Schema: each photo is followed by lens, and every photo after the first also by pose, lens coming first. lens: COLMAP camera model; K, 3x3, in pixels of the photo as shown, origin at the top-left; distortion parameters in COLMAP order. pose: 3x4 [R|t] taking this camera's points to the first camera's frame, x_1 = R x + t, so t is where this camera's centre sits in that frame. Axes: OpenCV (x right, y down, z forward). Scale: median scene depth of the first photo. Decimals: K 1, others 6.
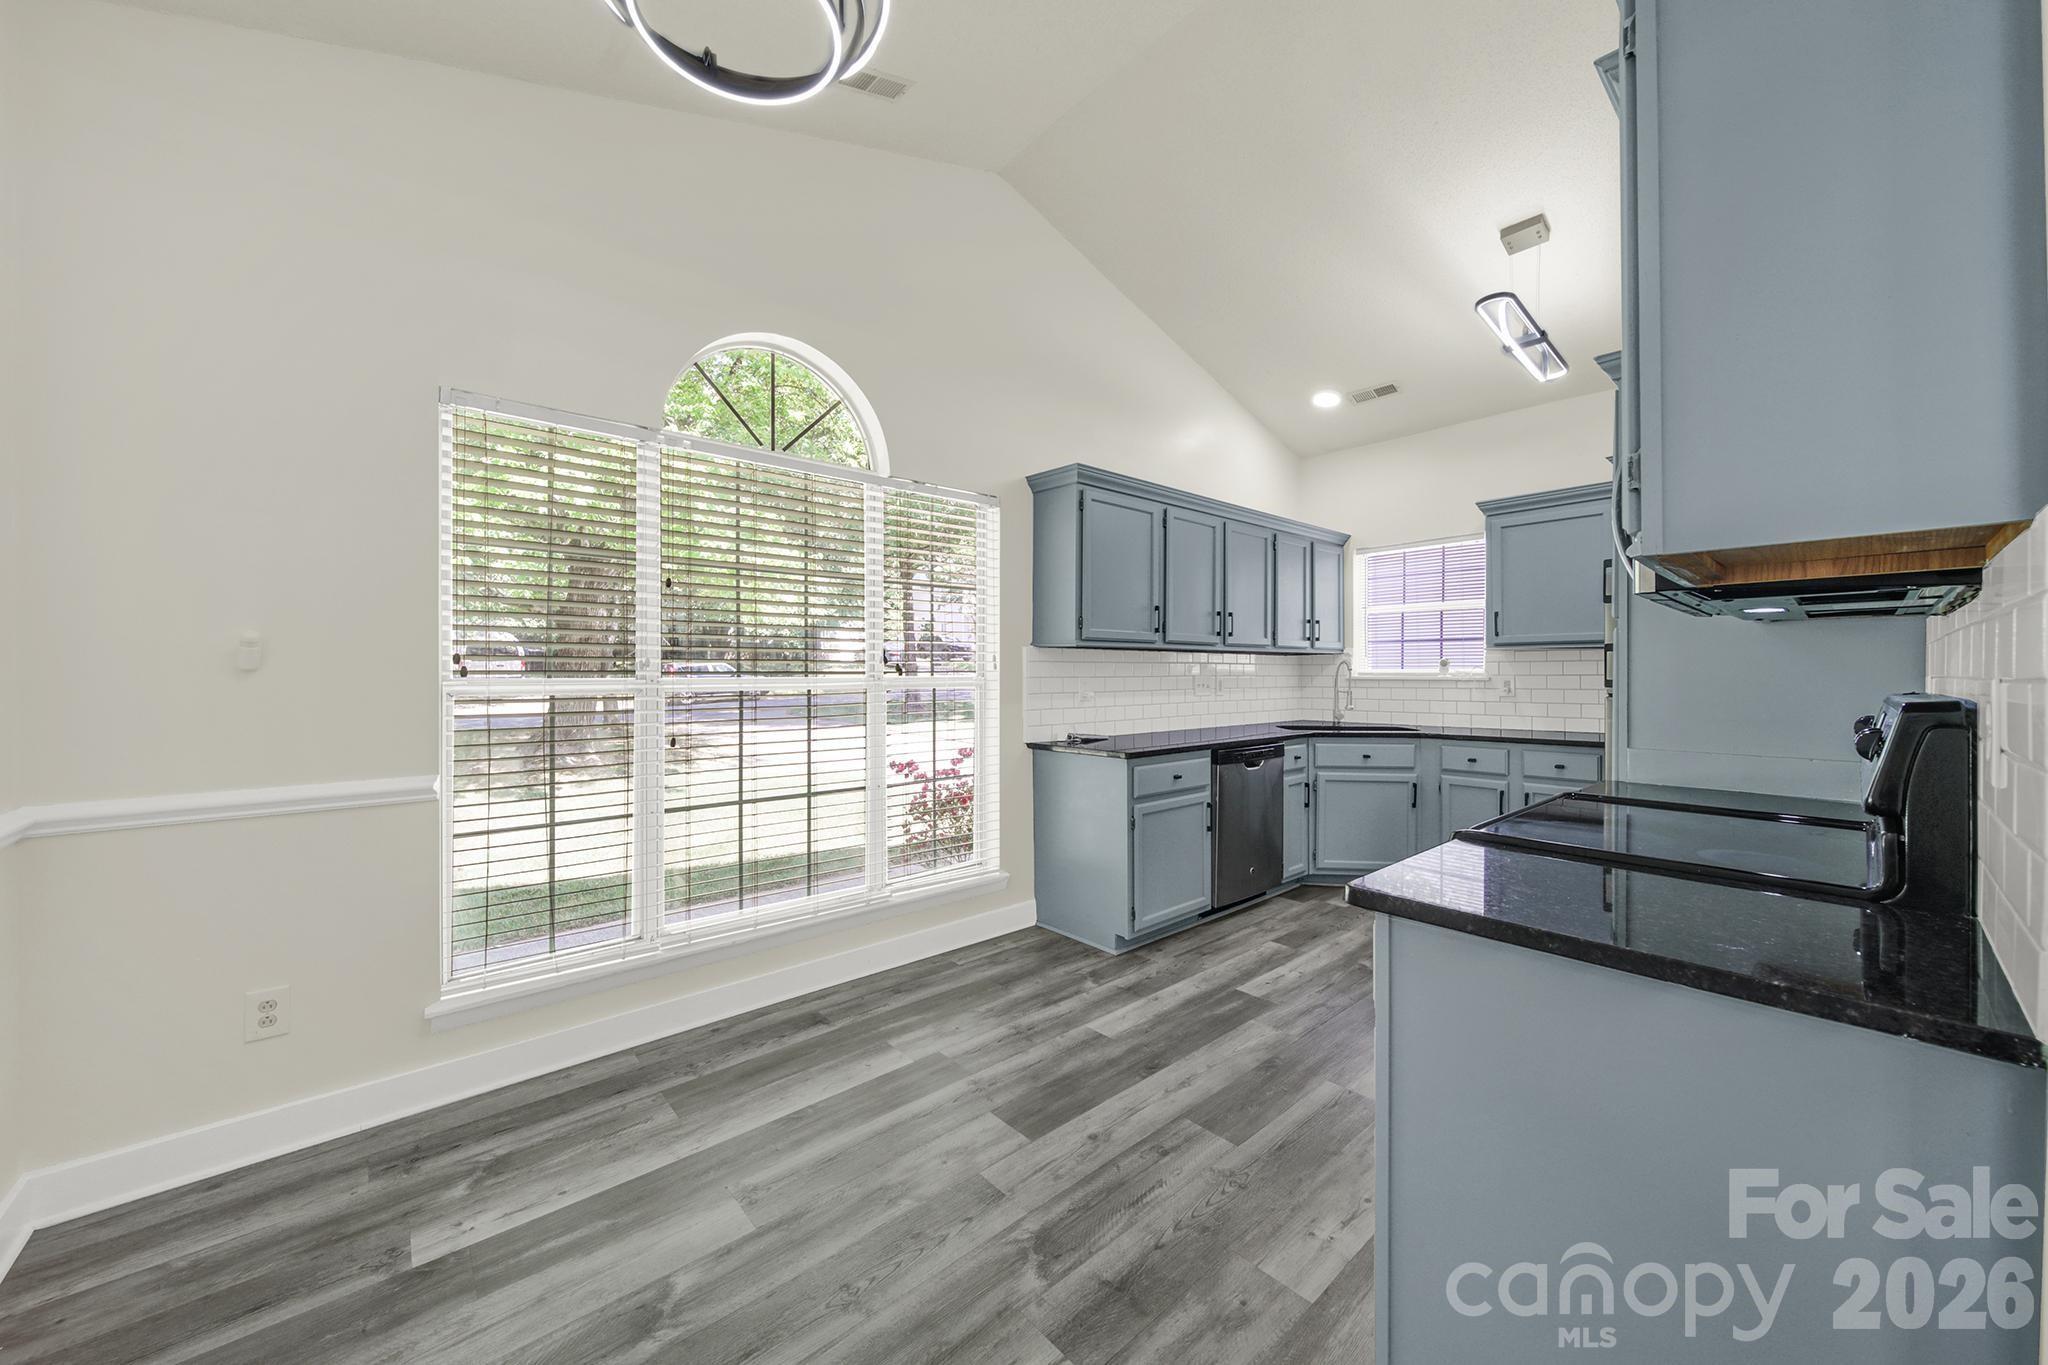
lens RADIAL K [[740.9, 0, 1024.3], [0, 740.9, 672.3], [0, 0, 1]] dist [0.001143, -0.000218]
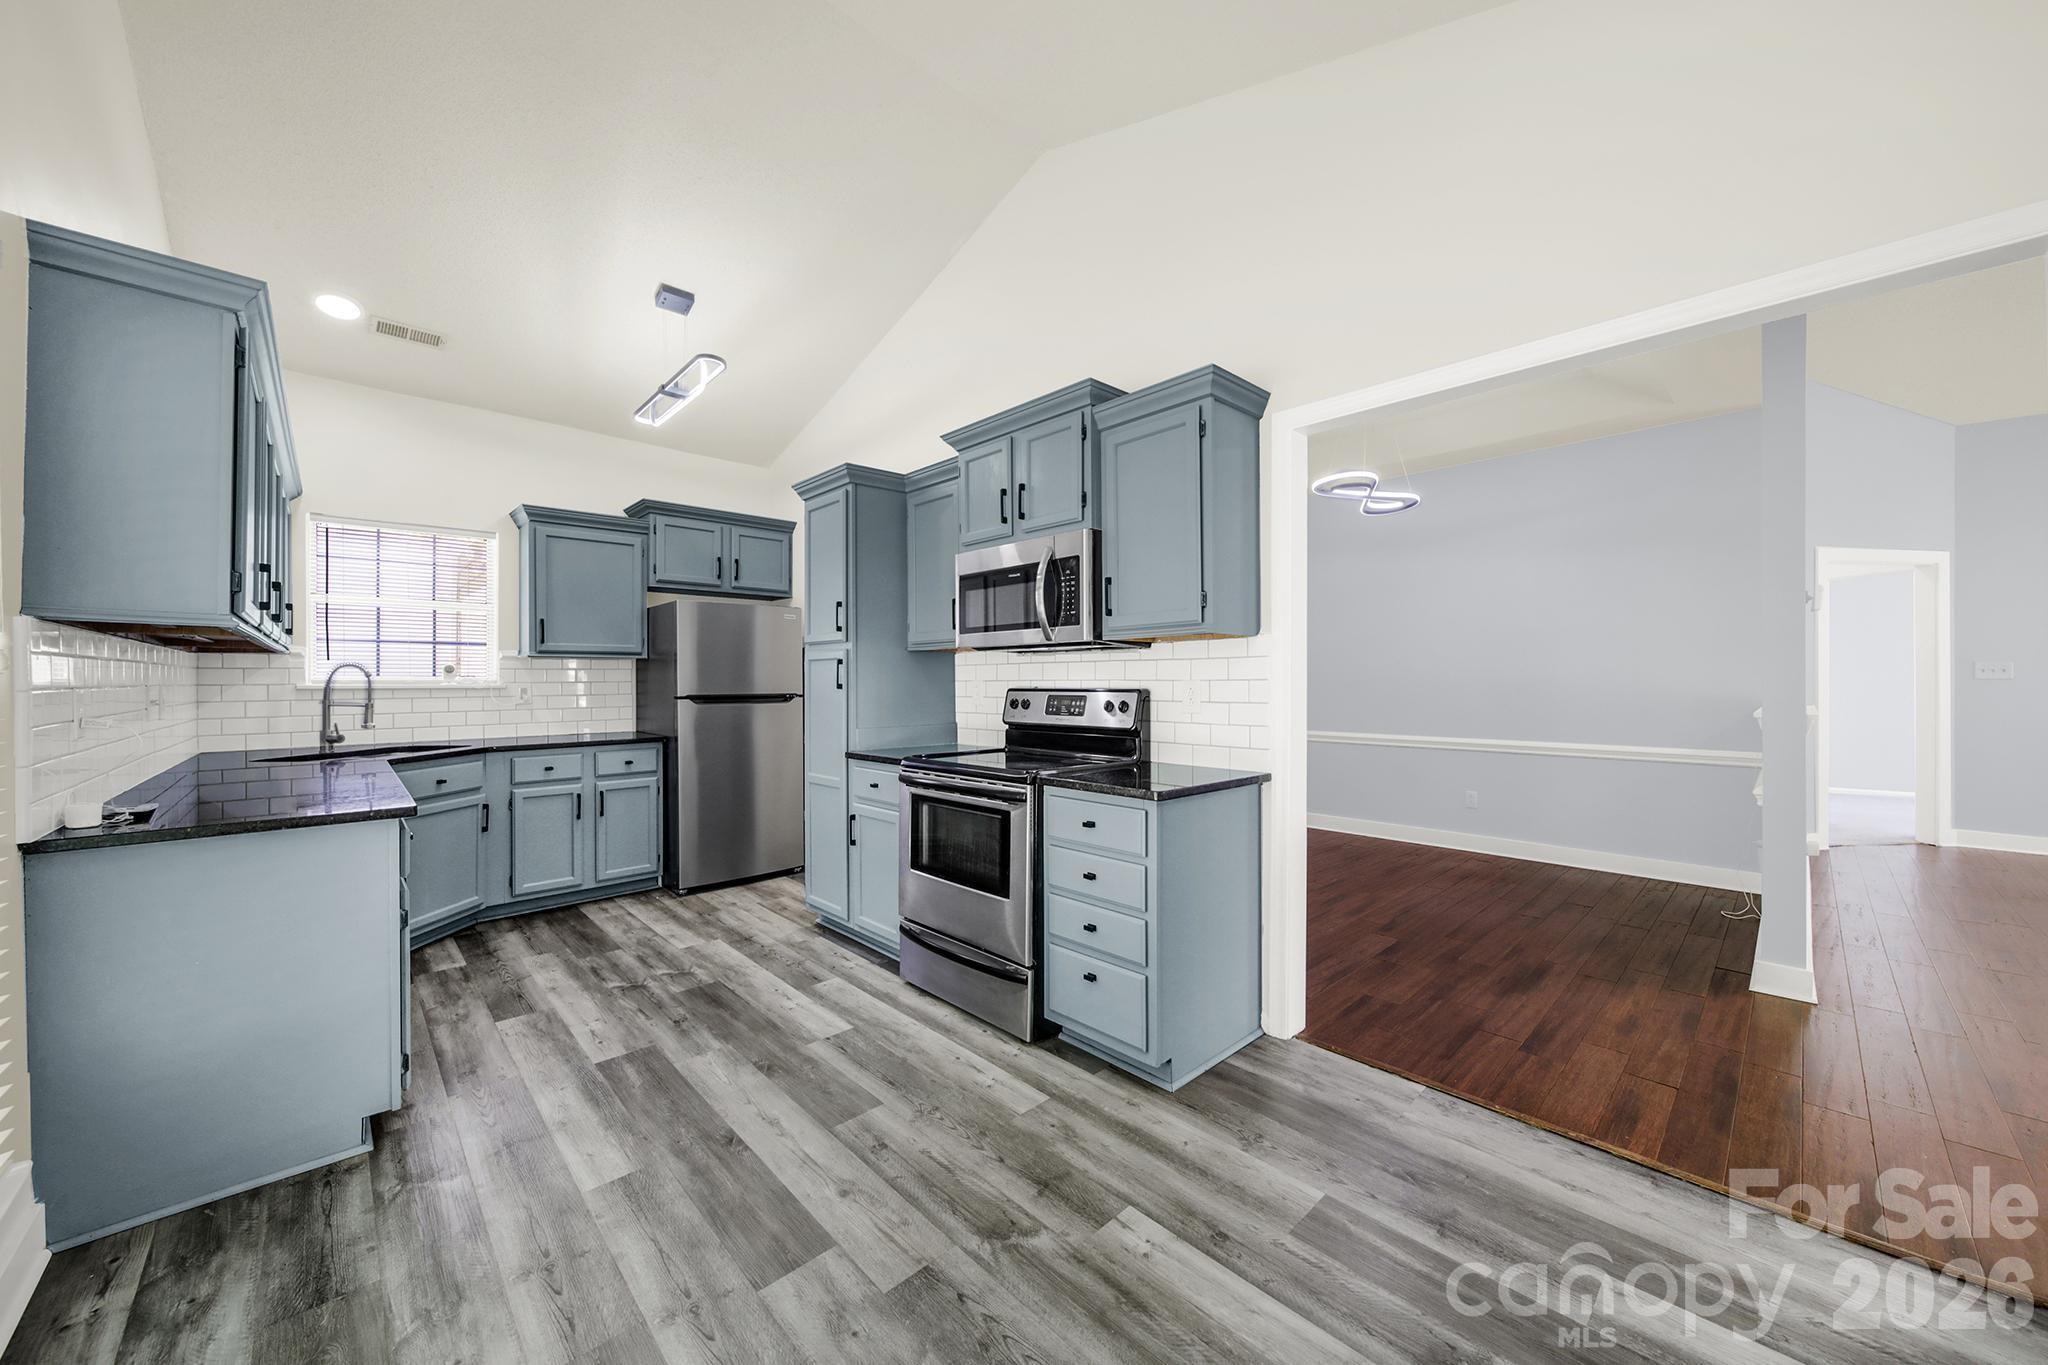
lens RADIAL K [[740.9, 0, 1024.4], [0, 740.9, 683.1], [0, 0, 1]] dist [0.001143, -0.000218]
pose [[-0.038906, -0.003072, 0.999238, -0.559844], [0.001170, 0.999994, 0.003120, 0.003260], [-0.999242, 0.001290, -0.038902, 0.560819]]
